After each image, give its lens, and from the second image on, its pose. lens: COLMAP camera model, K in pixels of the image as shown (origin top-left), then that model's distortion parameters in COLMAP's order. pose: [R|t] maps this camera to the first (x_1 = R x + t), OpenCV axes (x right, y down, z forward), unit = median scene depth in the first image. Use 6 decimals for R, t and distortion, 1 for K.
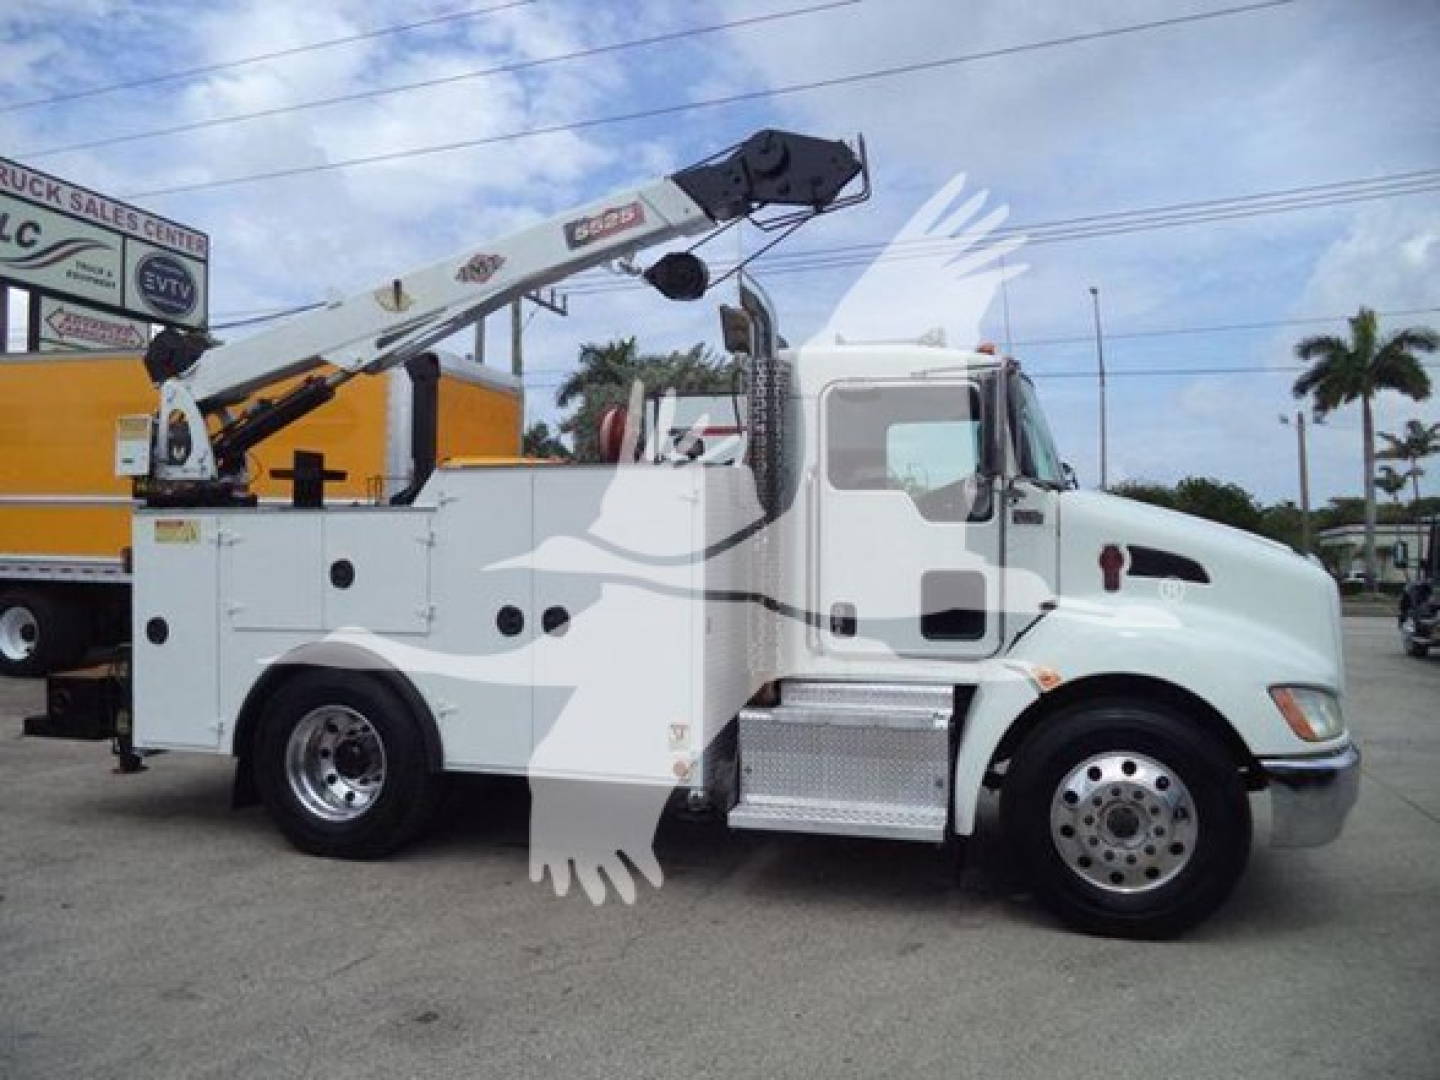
lens RADIAL K [[1141.2, 0, 756.4], [0, 1141.2, 531.3], [0, 0, 1]] dist [-0.025611, -0.008283]
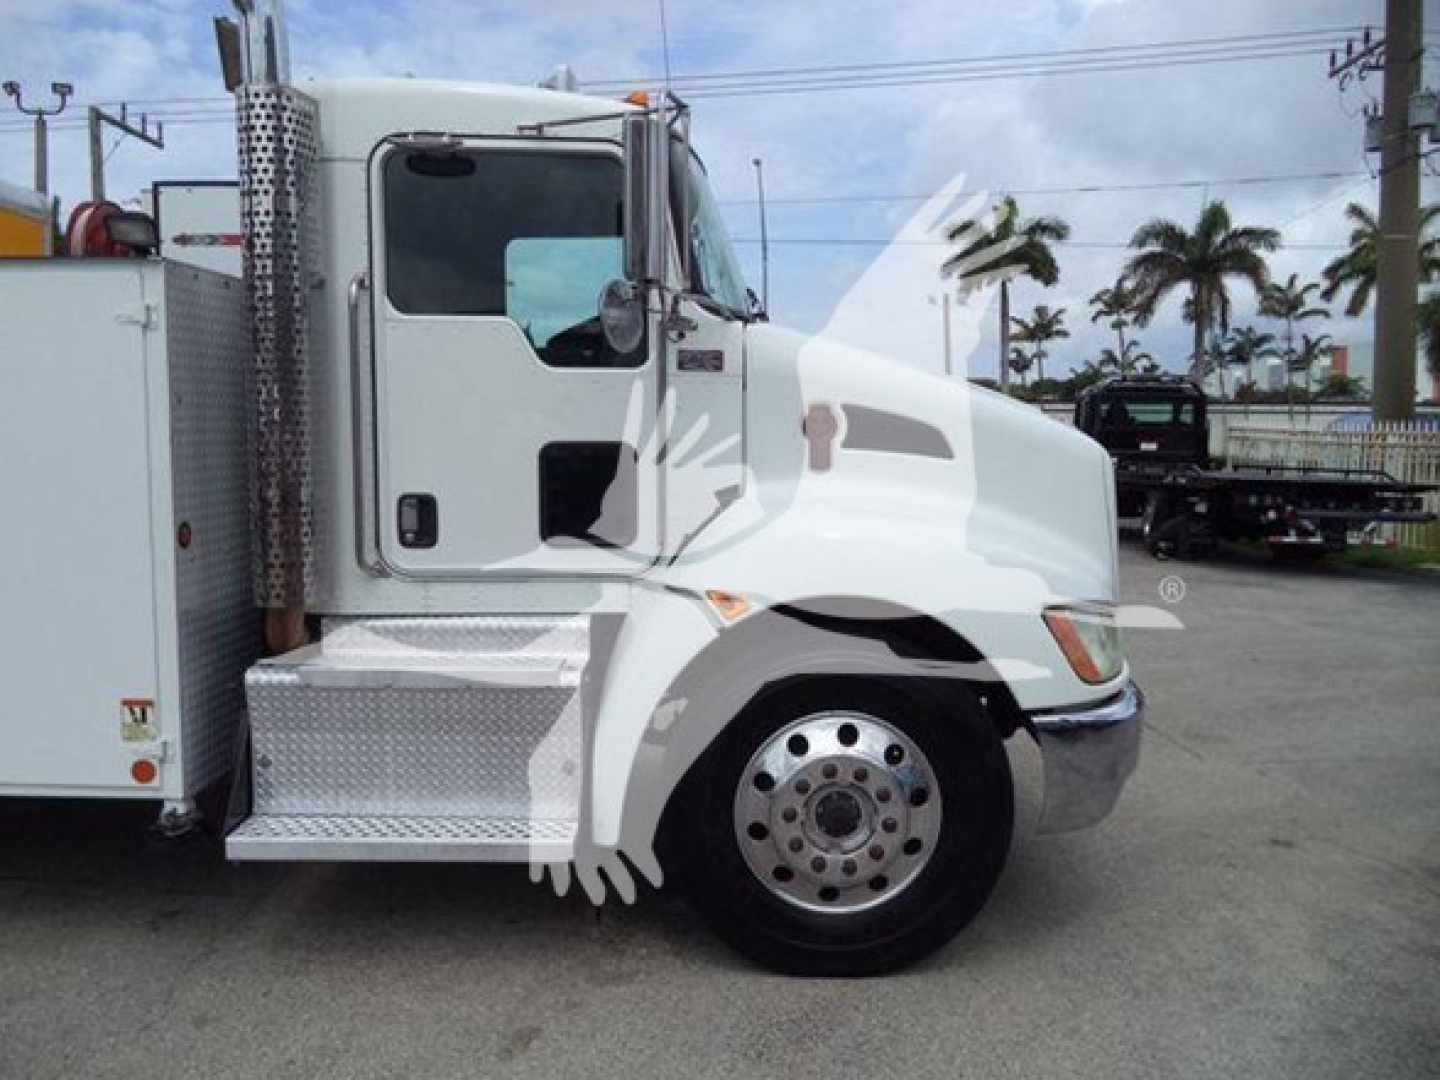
lens RADIAL K [[1133.0, 0, 740.9], [0, 1133.0, 533.1], [0, 0, 1]] dist [-0.035119, 0.007159]
pose [[0.961297, -0.024141, 0.274455, 0.076216], [-0.006236, 0.993992, 0.109271, 0.014653], [-0.275444, -0.106754, 0.955371, 0.344702]]
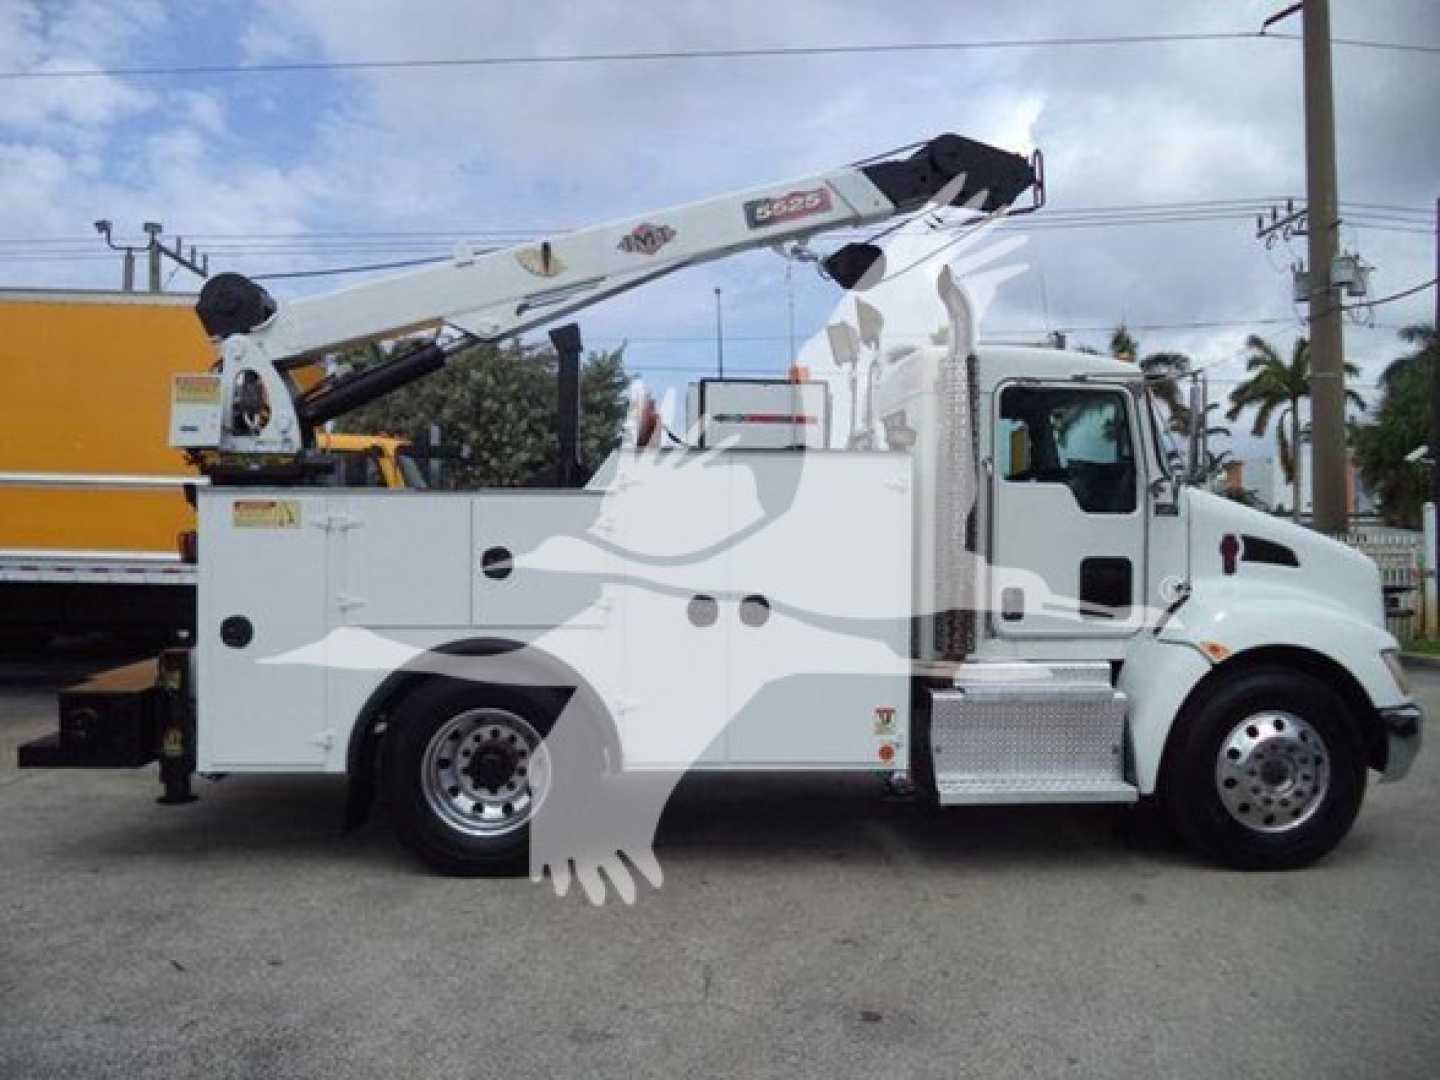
lens RADIAL K [[1127.0, 0, 723.7], [0, 1127.0, 533.8], [0, 0, 1]] dist [-0.038485, -0.000746]
pose [[0.939970, 0.003718, 0.341238, -0.532840], [-0.009010, 0.999862, 0.013923, 0.000071], [-0.341139, -0.016161, 0.939874, 0.104290]]
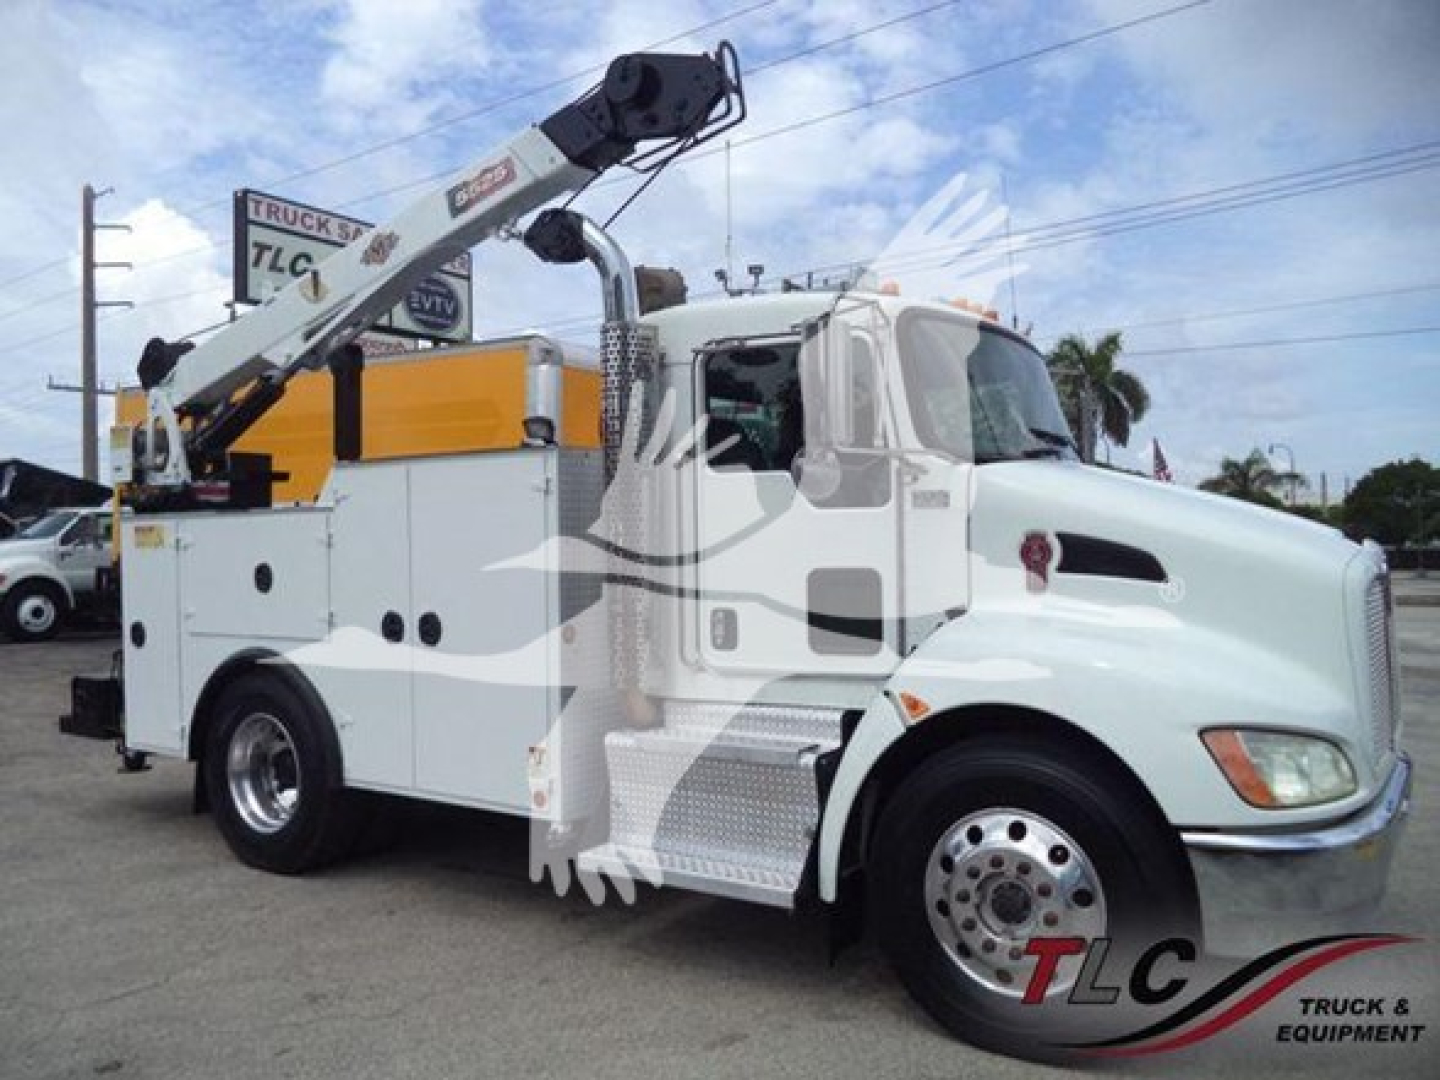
lens RADIAL K [[1149.9, 0, 756.7], [0, 1149.9, 529.6], [0, 0, 1]] dist [-0.028497, 0.004056]
pose [[0.956343, -0.020416, -0.291533, 0.342729], [0.021496, 0.999769, 0.000502, 0.005445], [0.291456, -0.006747, 0.956560, 0.203939]]
